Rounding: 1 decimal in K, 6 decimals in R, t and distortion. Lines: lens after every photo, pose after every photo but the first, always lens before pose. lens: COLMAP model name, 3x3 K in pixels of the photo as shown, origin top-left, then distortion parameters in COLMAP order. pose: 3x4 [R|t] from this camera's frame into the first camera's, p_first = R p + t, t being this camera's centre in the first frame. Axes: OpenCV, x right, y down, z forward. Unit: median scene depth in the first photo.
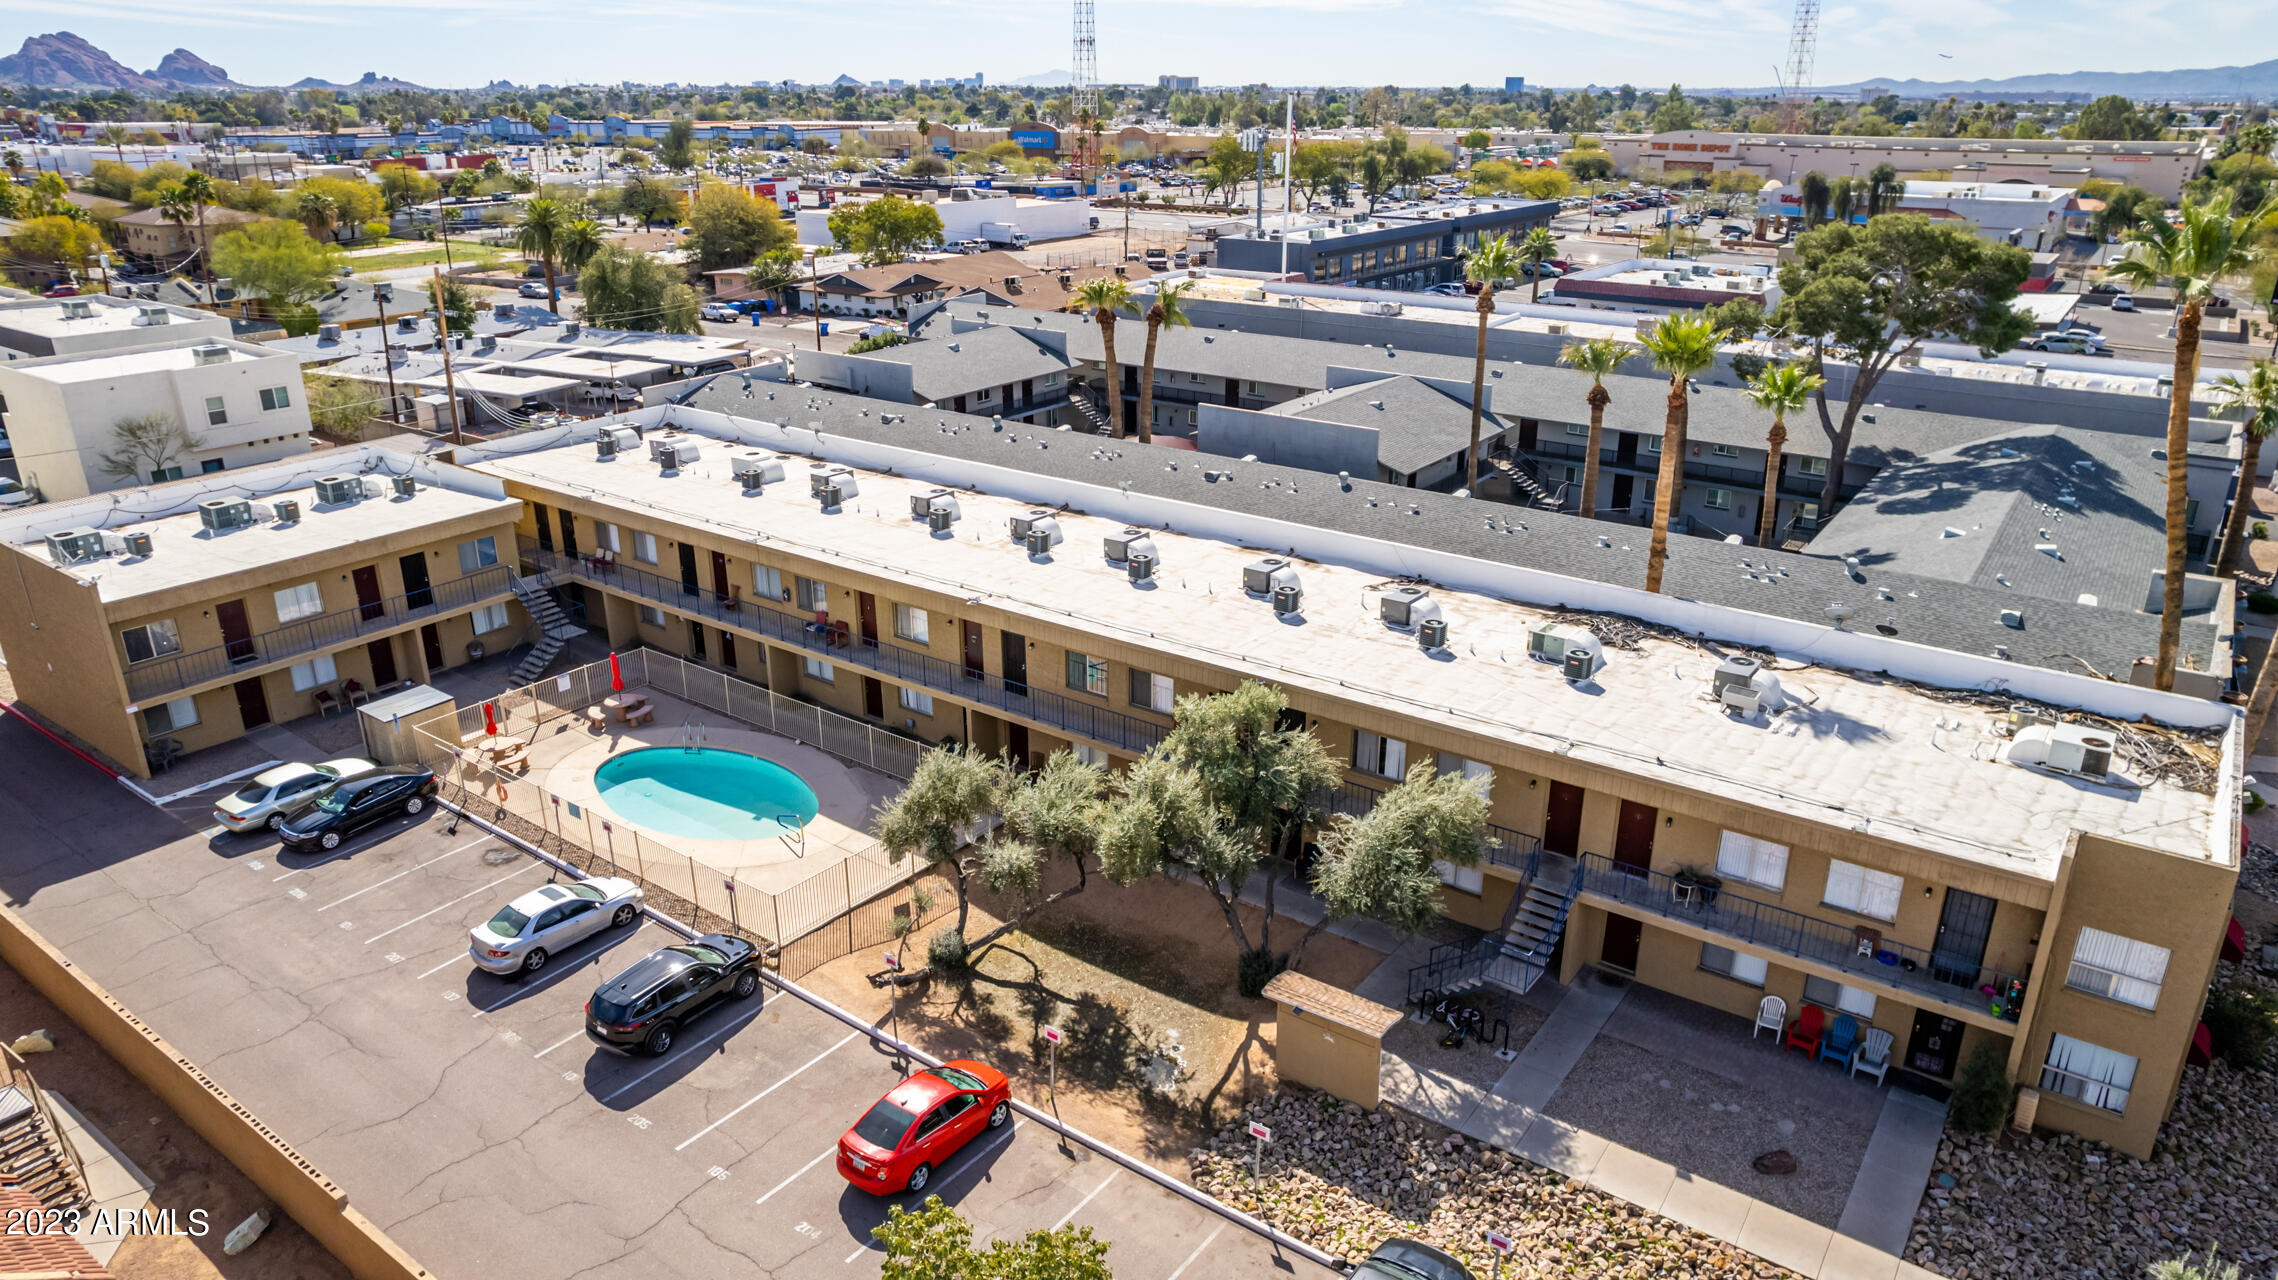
lens RADIAL K [[1458.5, 0, 1140.1], [0, 1458.5, 647.1], [0, 0, 1]] dist [-0.077610, 0.061471]
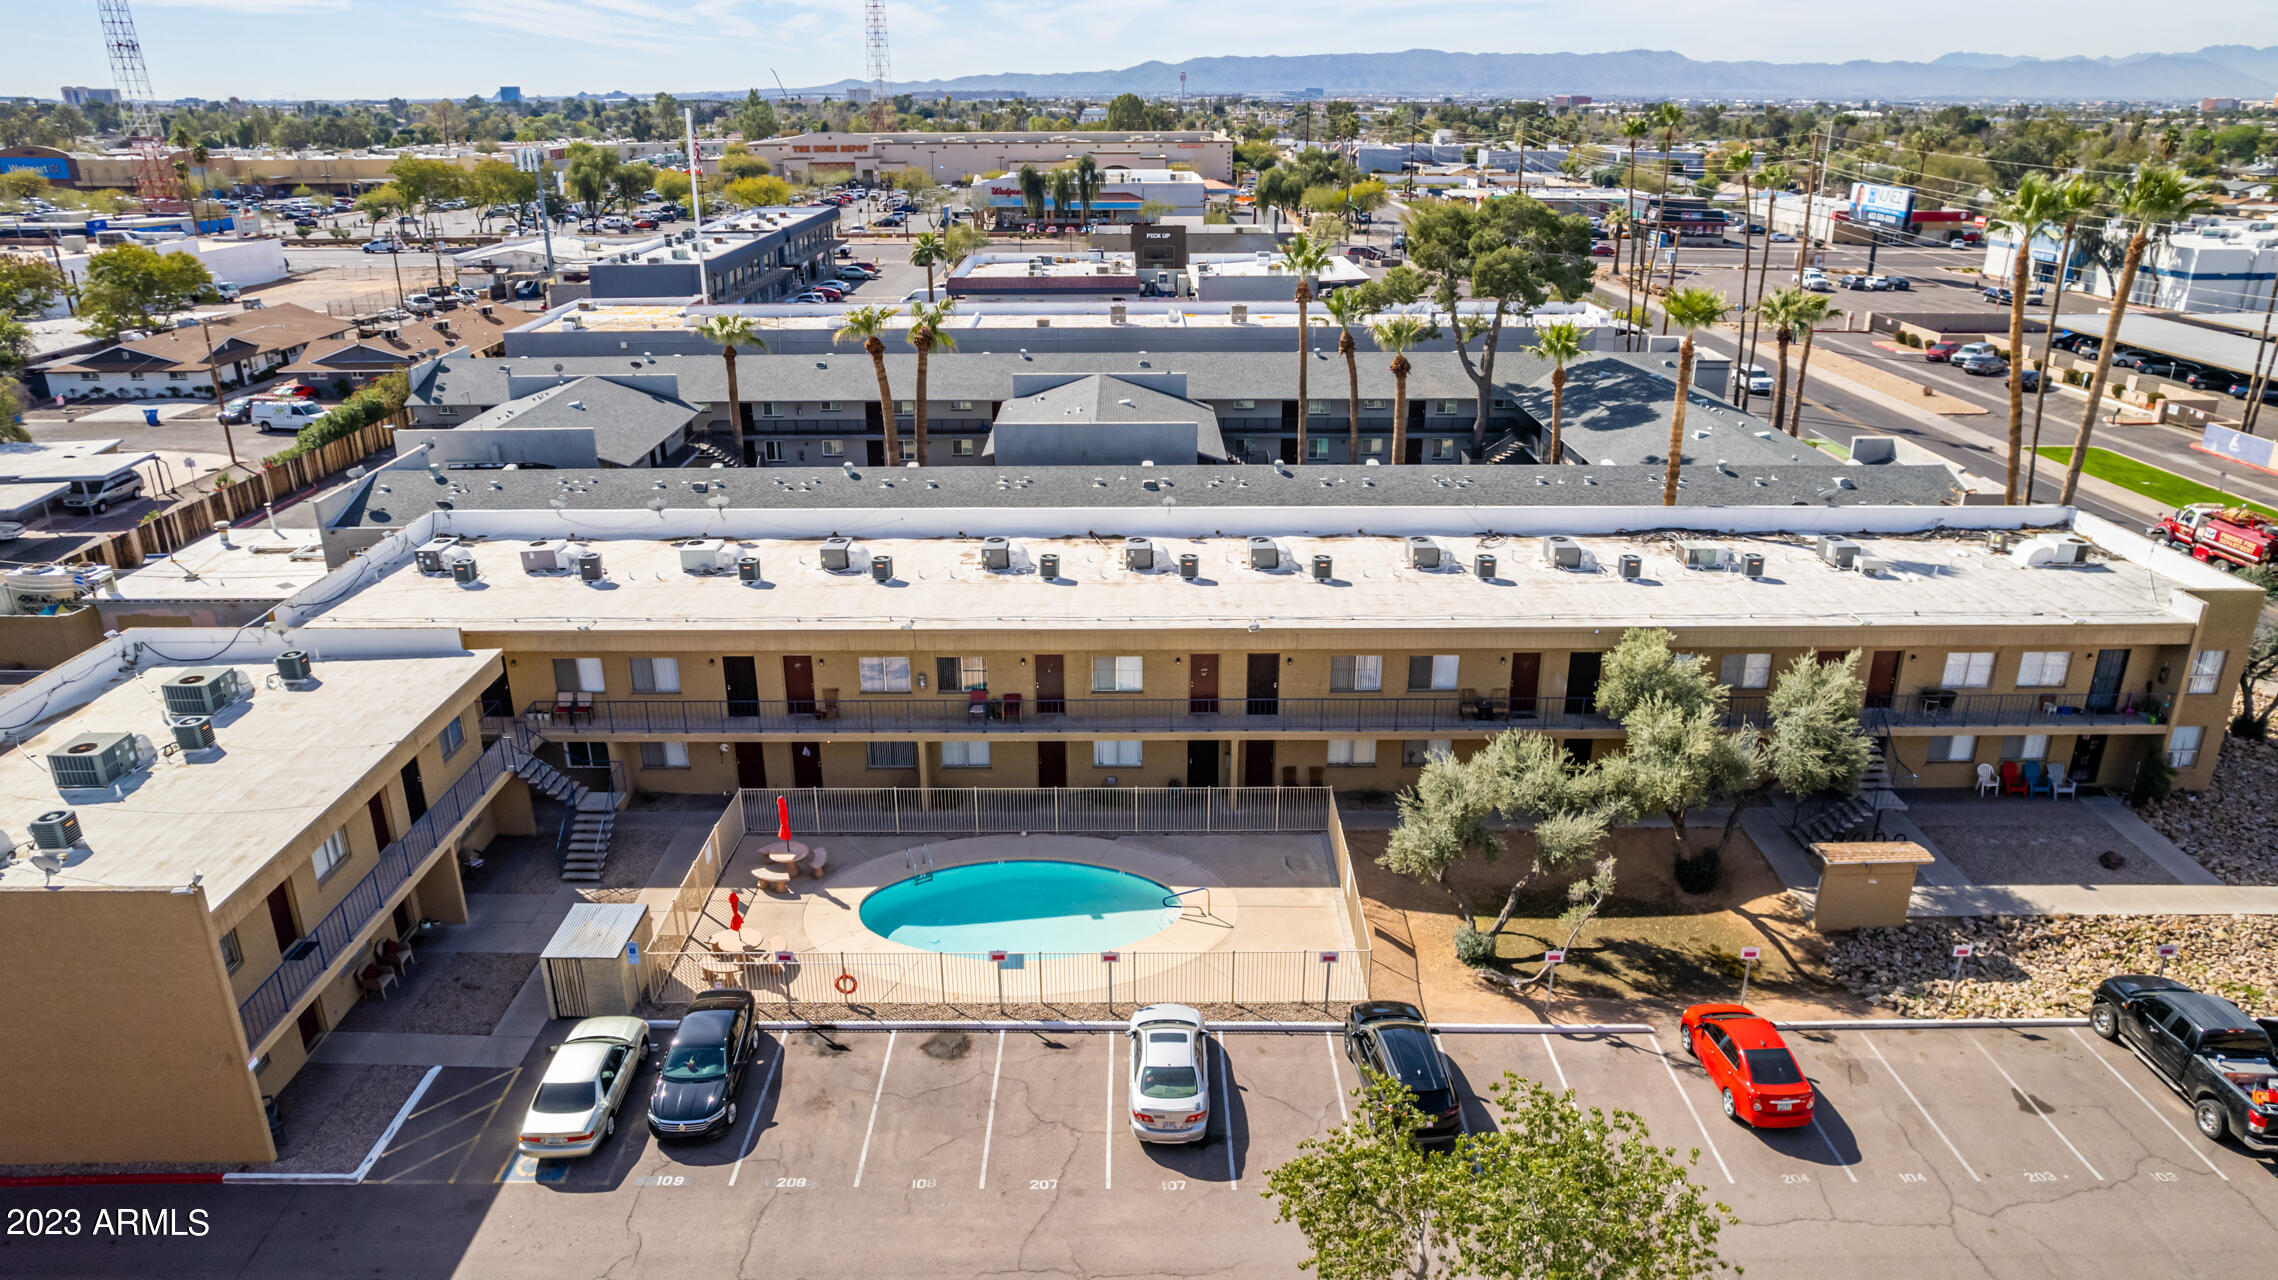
lens RADIAL K [[1458.5, 0, 1140.1], [0, 1458.5, 647.1], [0, 0, 1]] dist [-0.077610, 0.061471]
pose [[0.803201, -0.213767, 0.556032, -0.711646], [0.215685, 0.974425, 0.063057, -0.095565], [-0.555291, 0.069280, 0.828766, 0.228261]]
